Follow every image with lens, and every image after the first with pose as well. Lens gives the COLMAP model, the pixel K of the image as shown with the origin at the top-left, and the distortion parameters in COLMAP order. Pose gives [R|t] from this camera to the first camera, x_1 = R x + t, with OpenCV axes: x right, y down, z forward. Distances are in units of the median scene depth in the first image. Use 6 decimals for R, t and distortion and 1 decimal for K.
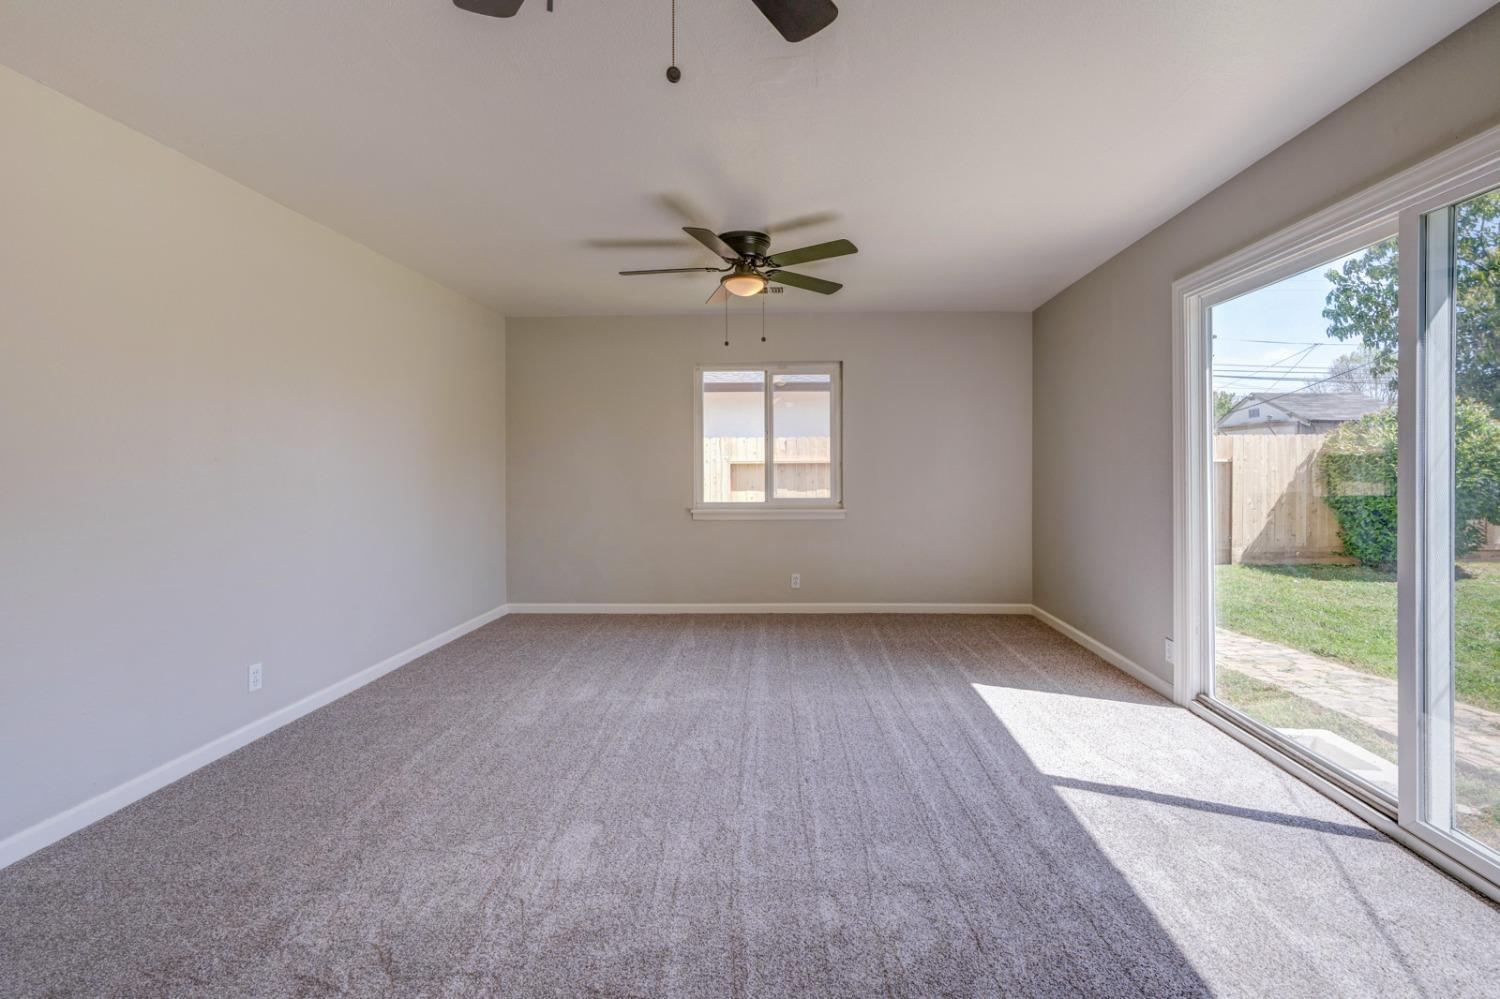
lens RADIAL K [[692.7, 0, 773.2], [0, 692.7, 478.4], [0, 0, 1]] dist [-0.016621, 0.018819]
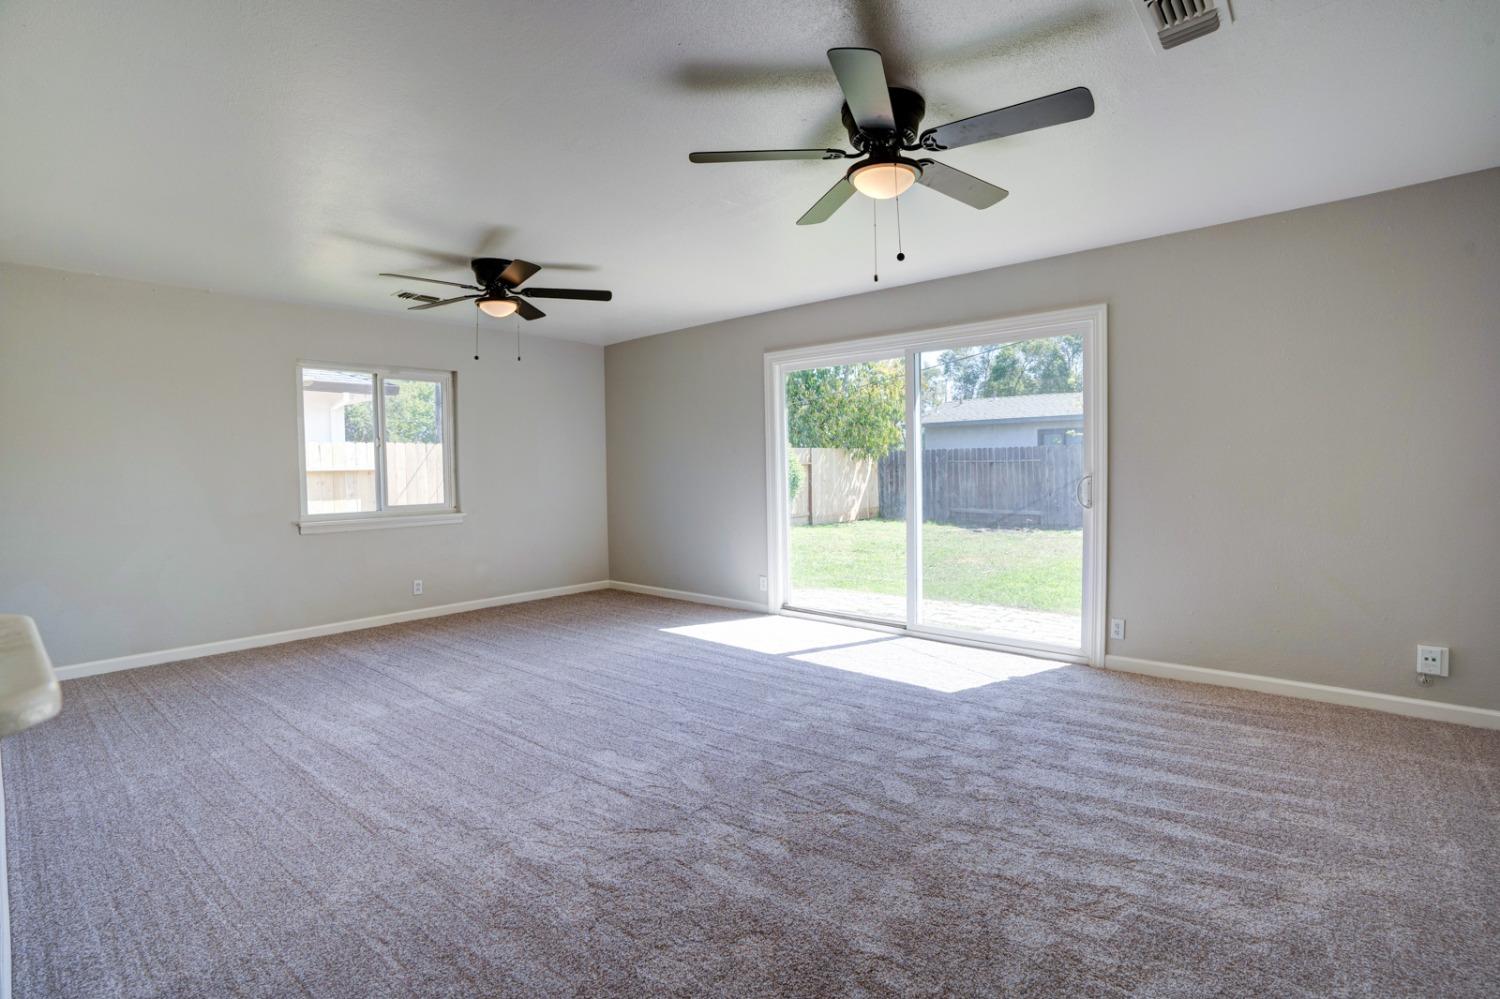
lens RADIAL K [[707.8, 0, 750.0], [0, 707.8, 499.5], [0, 0, 1]] dist [-0.058773, 0.026317]
pose [[0.634579, -0.040948, 0.771773, -0.710422], [0.026836, 0.999161, 0.030947, 0.004226], [-0.772392, 0.001073, 0.635145, -0.018791]]
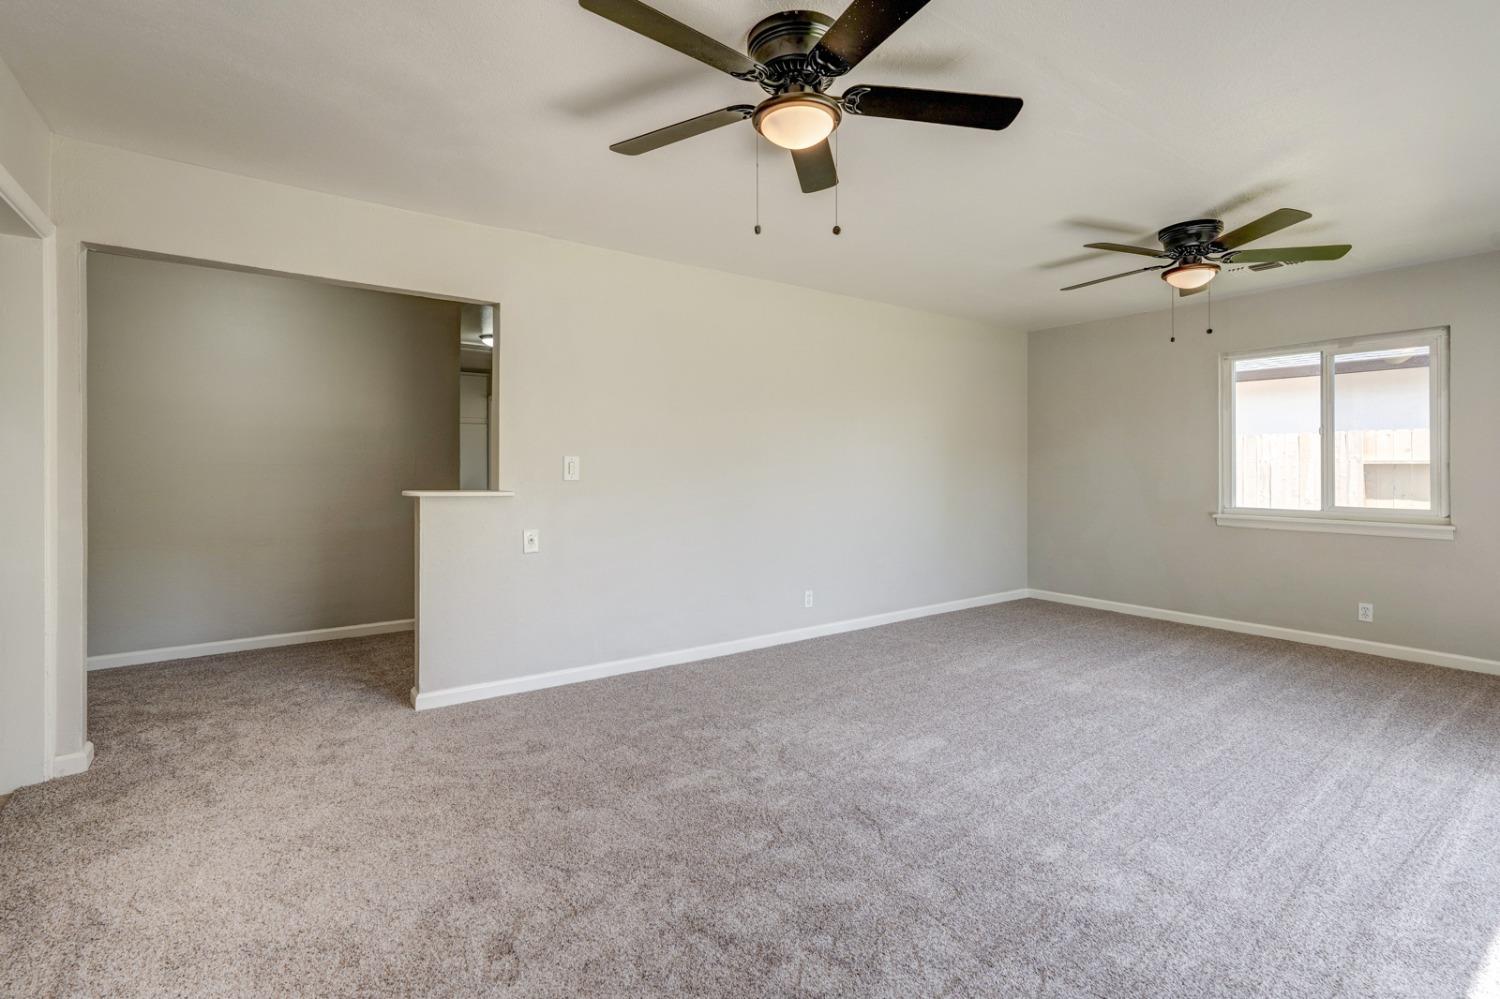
lens RADIAL K [[693.9, 0, 753.4], [0, 693.9, 463.6], [0, 0, 1]] dist [-0.017259, 0.014914]
pose [[0.617069, 0.004465, -0.786896, 0.360476], [-0.020412, 0.999738, -0.010334, 0.001531], [0.786644, 0.022439, 0.616999, -0.062236]]
